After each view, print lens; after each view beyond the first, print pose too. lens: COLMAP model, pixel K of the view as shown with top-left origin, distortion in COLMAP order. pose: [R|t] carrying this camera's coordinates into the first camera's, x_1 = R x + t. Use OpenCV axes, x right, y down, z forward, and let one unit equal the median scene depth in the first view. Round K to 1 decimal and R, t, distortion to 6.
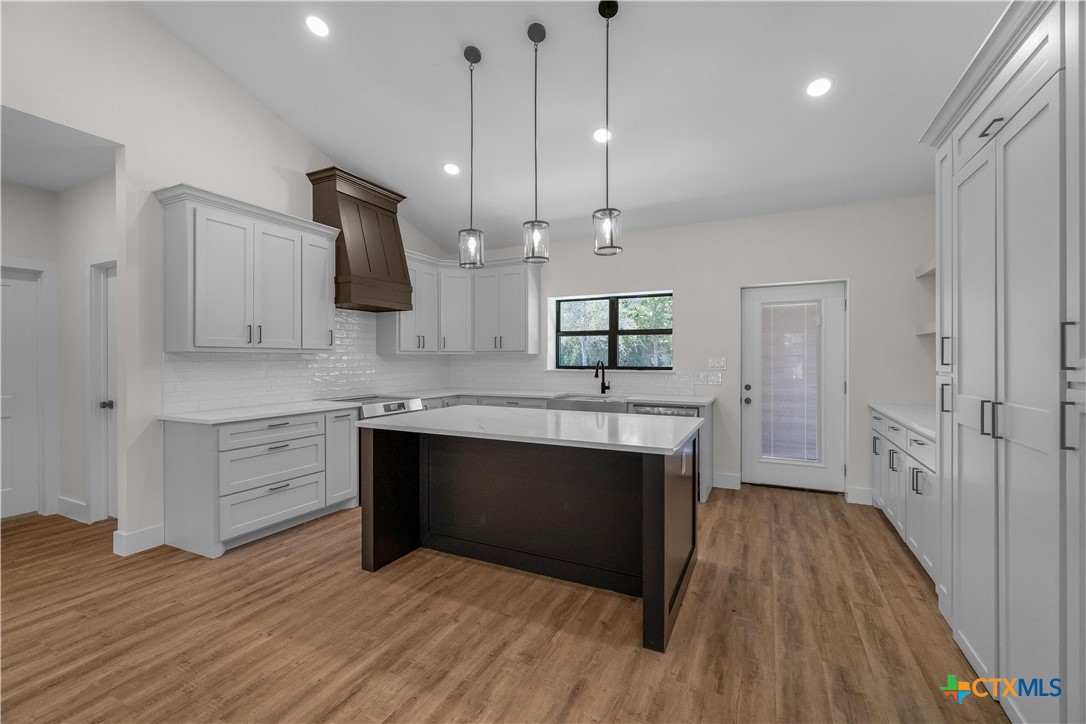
lens RADIAL K [[458.7, 0, 543.4], [0, 458.7, 361.3], [0, 0, 1]] dist [0.006519, -0.001579]
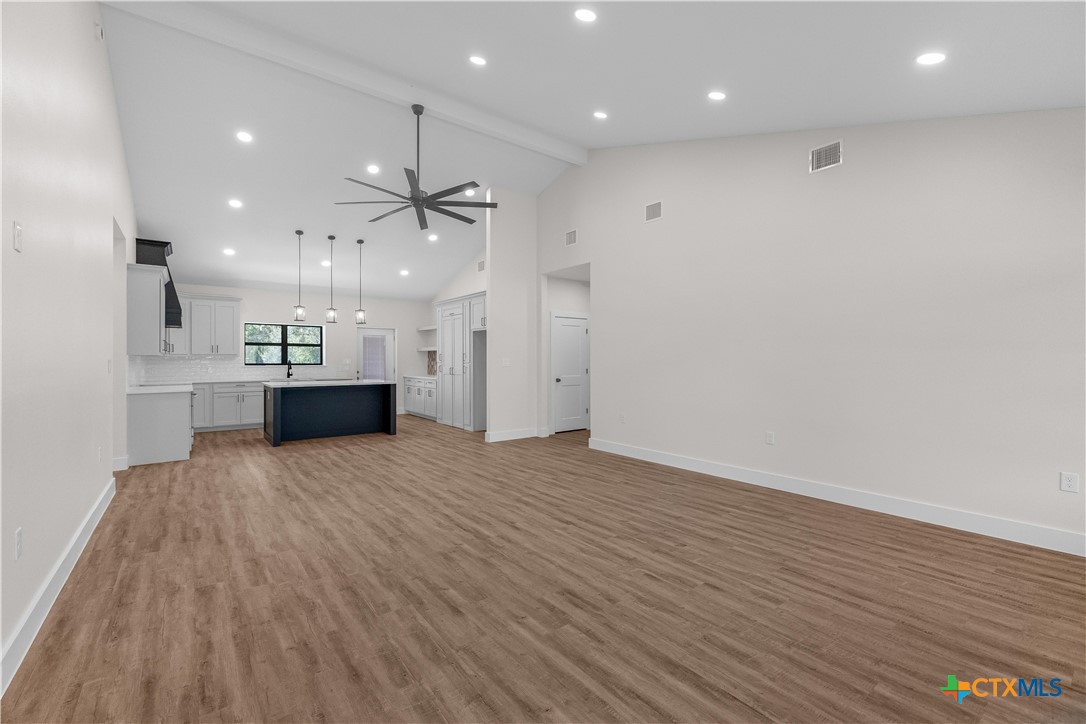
lens RADIAL K [[458.7, 0, 541.3], [0, 458.7, 362.1], [0, 0, 1]] dist [0.006519, -0.001579]
pose [[0.446336, -0.004216, 0.894856, -1.769579], [0.005106, 0.999985, 0.002164, 0.011557], [-0.894851, 0.003603, 0.446351, -1.218663]]
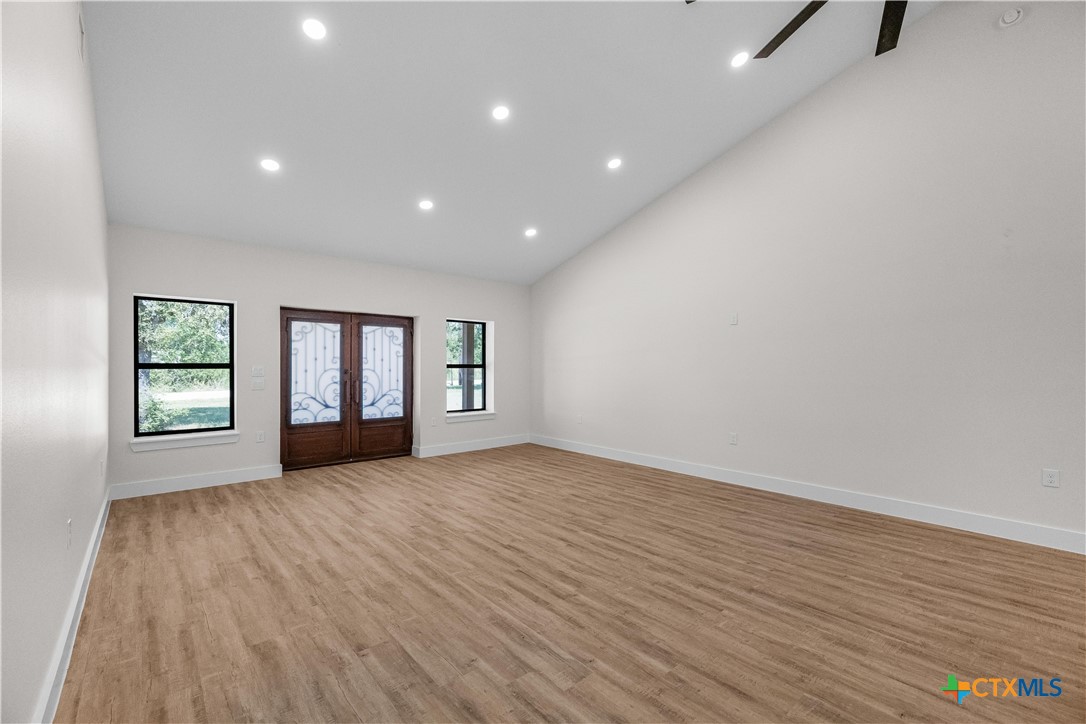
lens RADIAL K [[458.7, 0, 546.4], [0, 458.7, 360.0], [0, 0, 1]] dist [0.006519, -0.001579]
pose [[-0.379939, -0.013414, -0.924914, 0.276338], [-0.005361, 0.999910, -0.012299, 0.003661], [0.924996, 0.000286, -0.379976, -0.264926]]
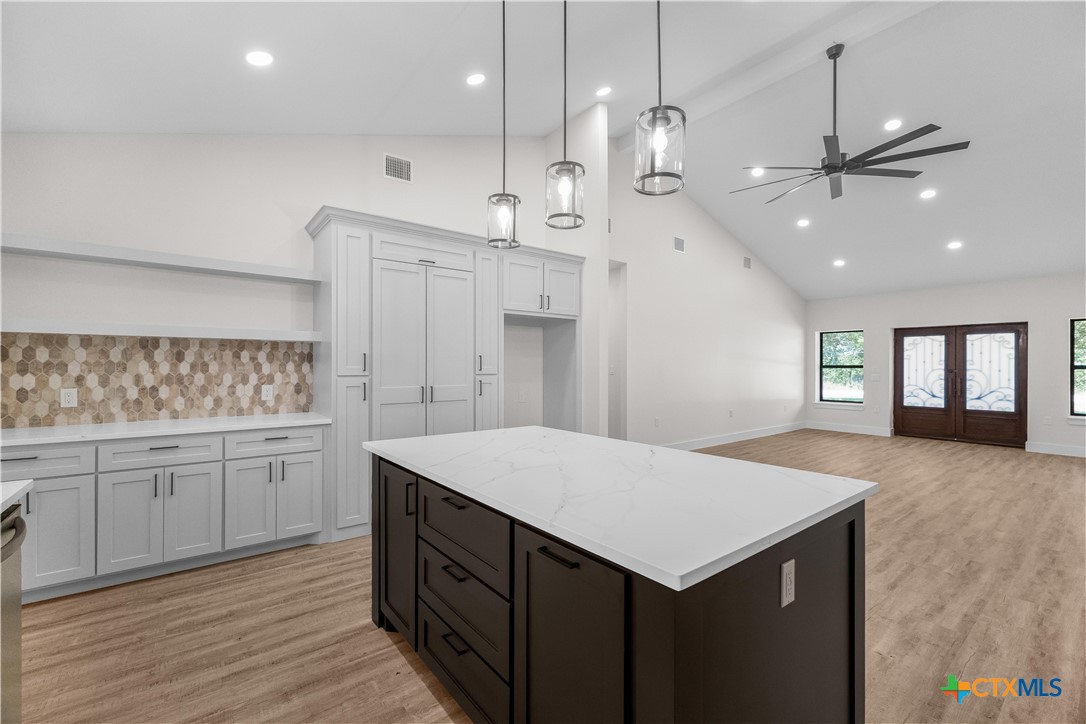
lens RADIAL K [[458.7, 0, 537.8], [0, 458.7, 364.7], [0, 0, 1]] dist [0.006519, -0.001579]
pose [[-0.898314, -0.001049, 0.439353, -0.263844], [0.000568, 0.999994, 0.003550, -0.013208], [-0.439354, 0.003439, -0.898308, 1.548823]]
